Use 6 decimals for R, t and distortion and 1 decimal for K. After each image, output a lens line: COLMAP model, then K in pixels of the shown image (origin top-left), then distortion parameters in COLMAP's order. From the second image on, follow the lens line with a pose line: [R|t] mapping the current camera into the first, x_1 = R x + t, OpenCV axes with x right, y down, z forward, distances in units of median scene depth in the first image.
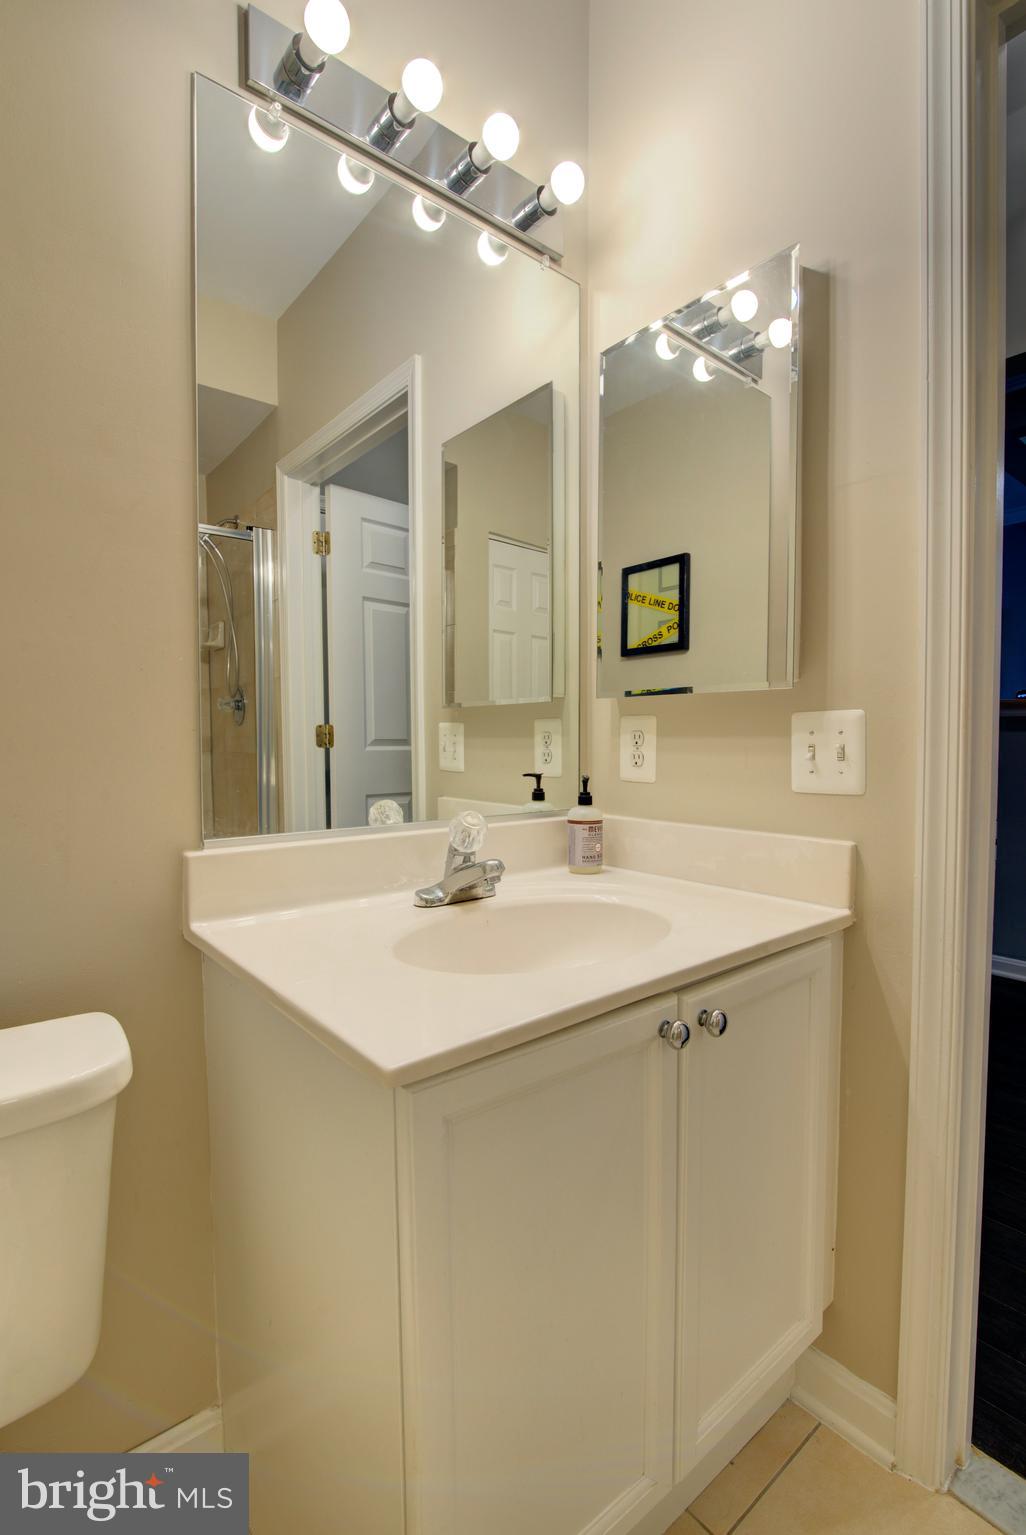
lens RADIAL K [[704.7, 0, 513.0], [0, 704.7, 767.5], [0, 0, 1]] dist [-0.017147, 0.001147]
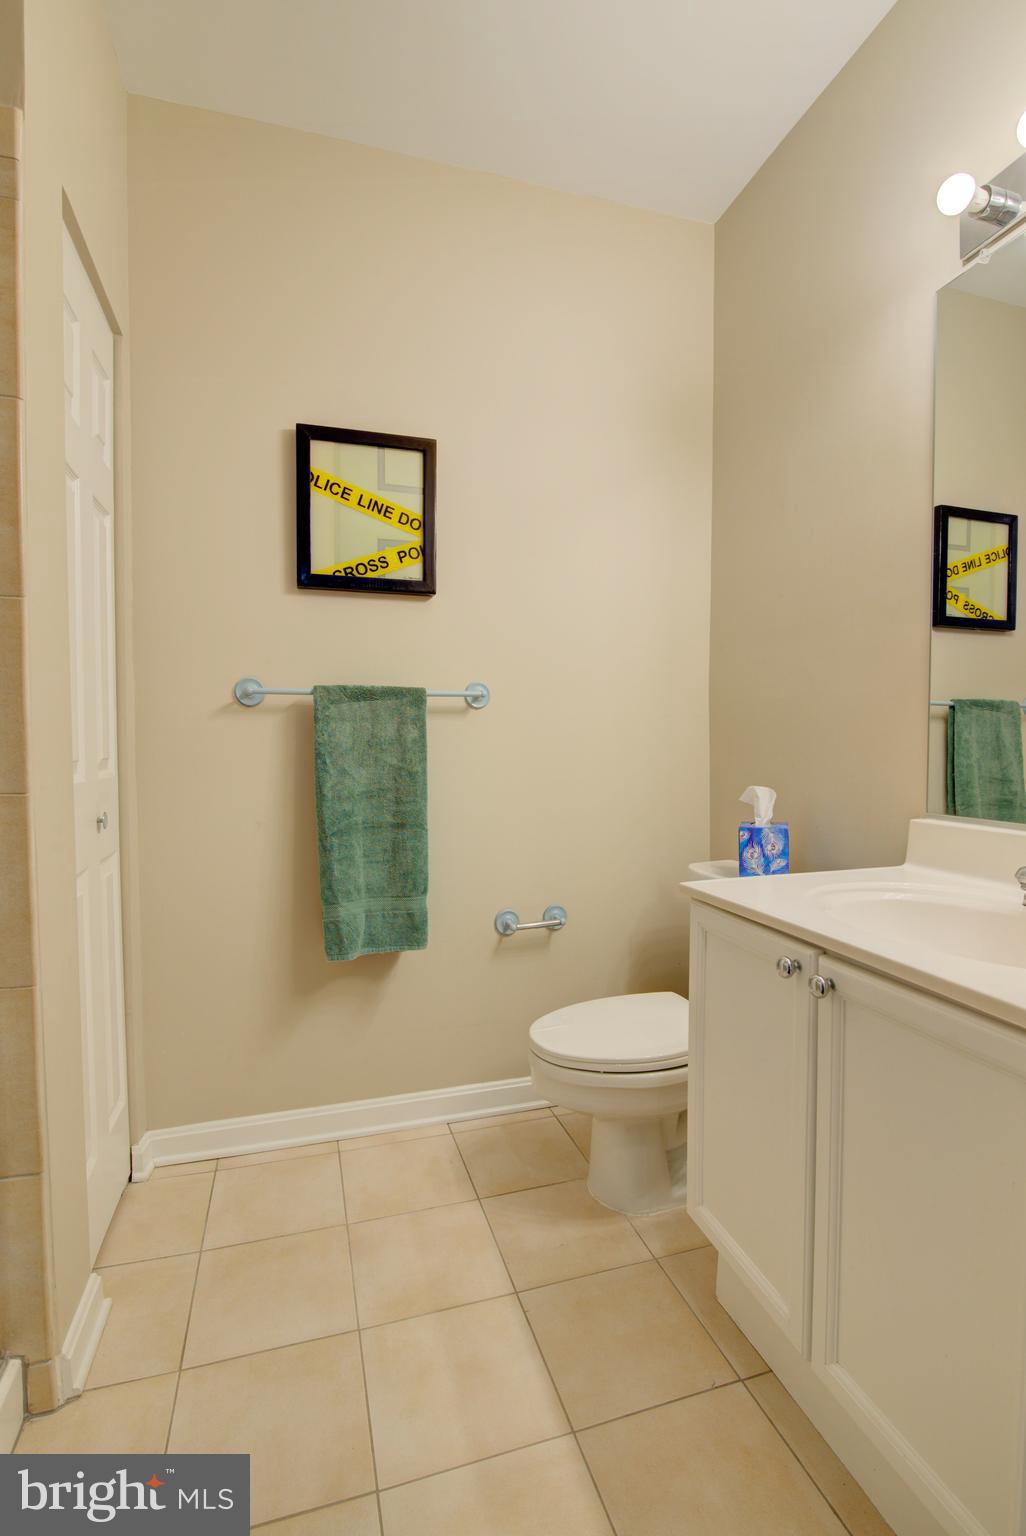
lens RADIAL K [[705.1, 0, 513.0], [0, 705.1, 768.0], [0, 0, 1]] dist [-0.017147, 0.001147]
pose [[0.377859, -0.027619, 0.925451, -0.302734], [0.037688, 0.999185, 0.014431, -0.019478], [-0.925096, 0.029426, 0.378592, 0.678672]]
